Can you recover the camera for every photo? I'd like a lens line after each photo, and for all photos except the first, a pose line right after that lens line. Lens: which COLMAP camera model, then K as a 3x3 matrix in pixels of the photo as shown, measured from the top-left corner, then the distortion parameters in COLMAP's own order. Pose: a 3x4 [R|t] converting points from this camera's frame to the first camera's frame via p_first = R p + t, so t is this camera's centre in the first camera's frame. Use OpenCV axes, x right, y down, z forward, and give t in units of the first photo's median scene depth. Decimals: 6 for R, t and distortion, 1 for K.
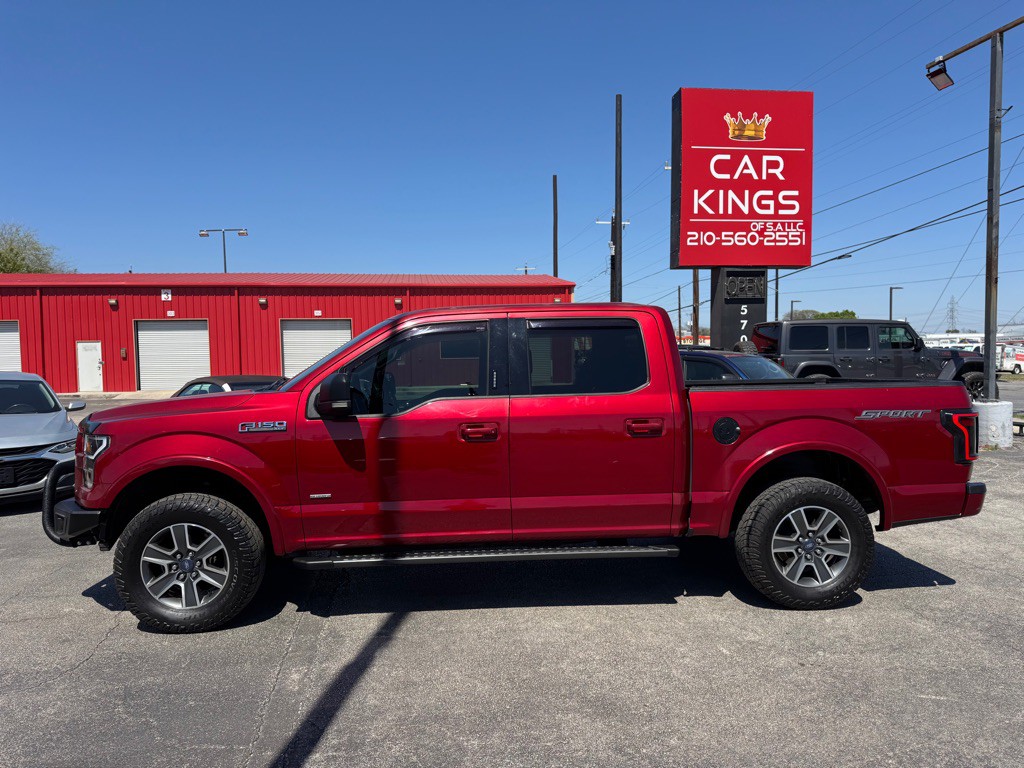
lens RADIAL K [[733.4, 0, 501.9], [0, 733.4, 389.8], [0, 0, 1]] dist [0.025623, -0.029172]
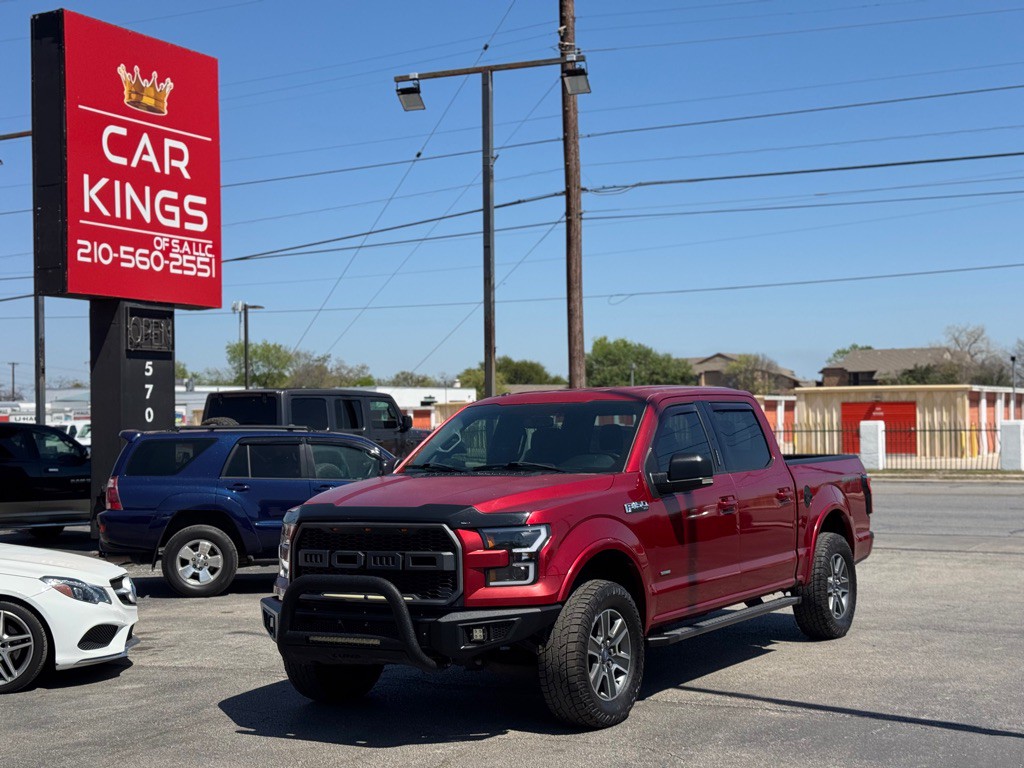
lens RADIAL K [[1448.9, 0, 515.5], [0, 1448.9, 393.6], [0, 0, 1]] dist [0.118386, 0.000000]
pose [[0.584807, 0.020329, 0.810918, -0.527351], [0.043926, 0.997425, -0.056683, 0.000253], [-0.809982, 0.068769, 0.582408, -0.008824]]
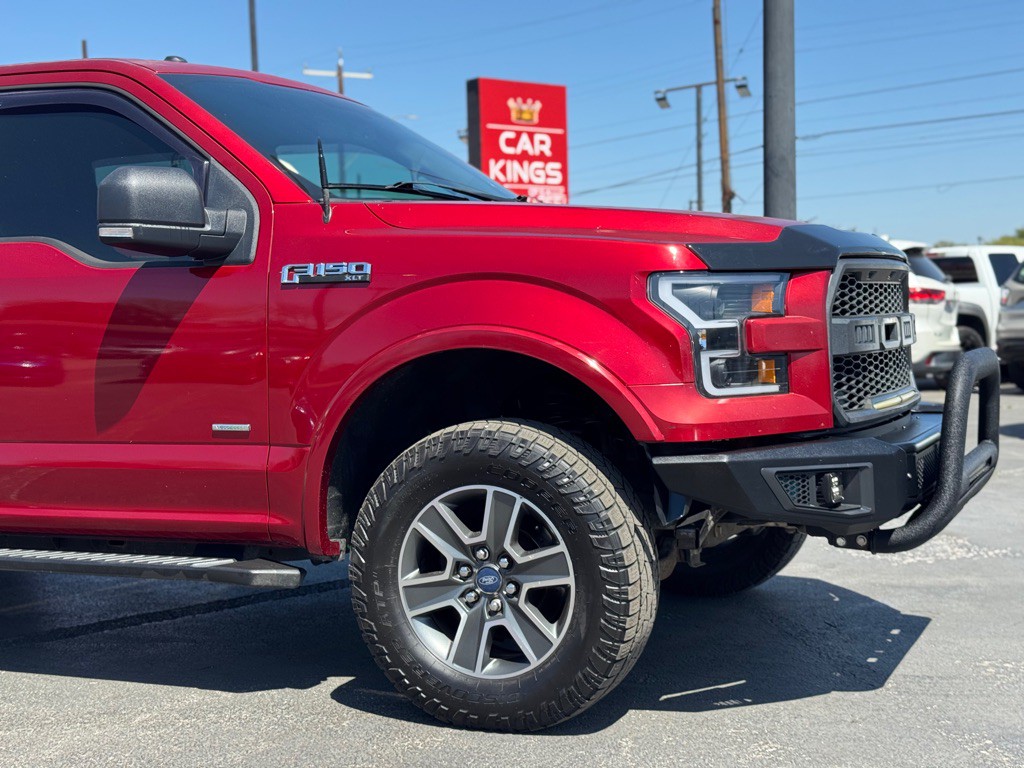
lens RADIAL K [[1463.0, 0, 515.8], [0, 1463.0, 404.7], [0, 0, 1]] dist [0.114125, 0.000000]
pose [[0.847756, -0.046376, 0.528356, -1.007565], [0.042291, 0.998909, 0.019821, 0.086861], [-0.528698, 0.005541, 0.848792, -1.087264]]
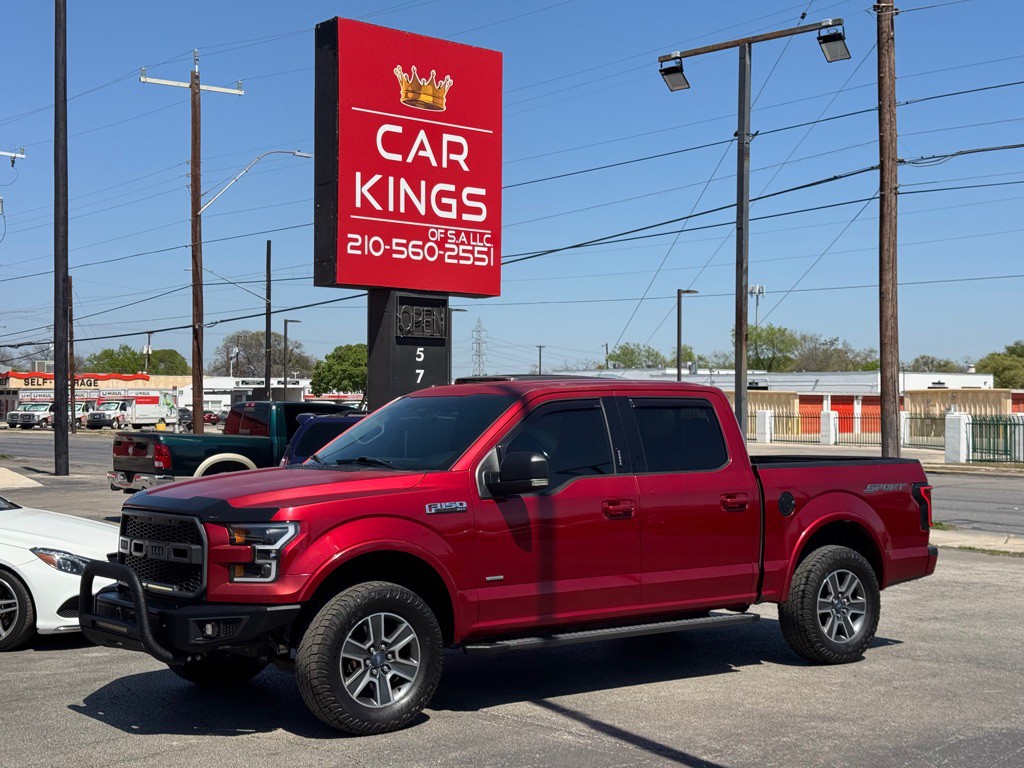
lens RADIAL K [[1448.9, 0, 511.5], [0, 1448.9, 392.8], [0, 0, 1]] dist [0.118386, 0.000000]
pose [[0.836583, 0.022547, 0.547376, -0.334705], [0.009390, 0.998416, -0.055476, 0.001709], [-0.547760, 0.051550, 0.835046, -0.164161]]
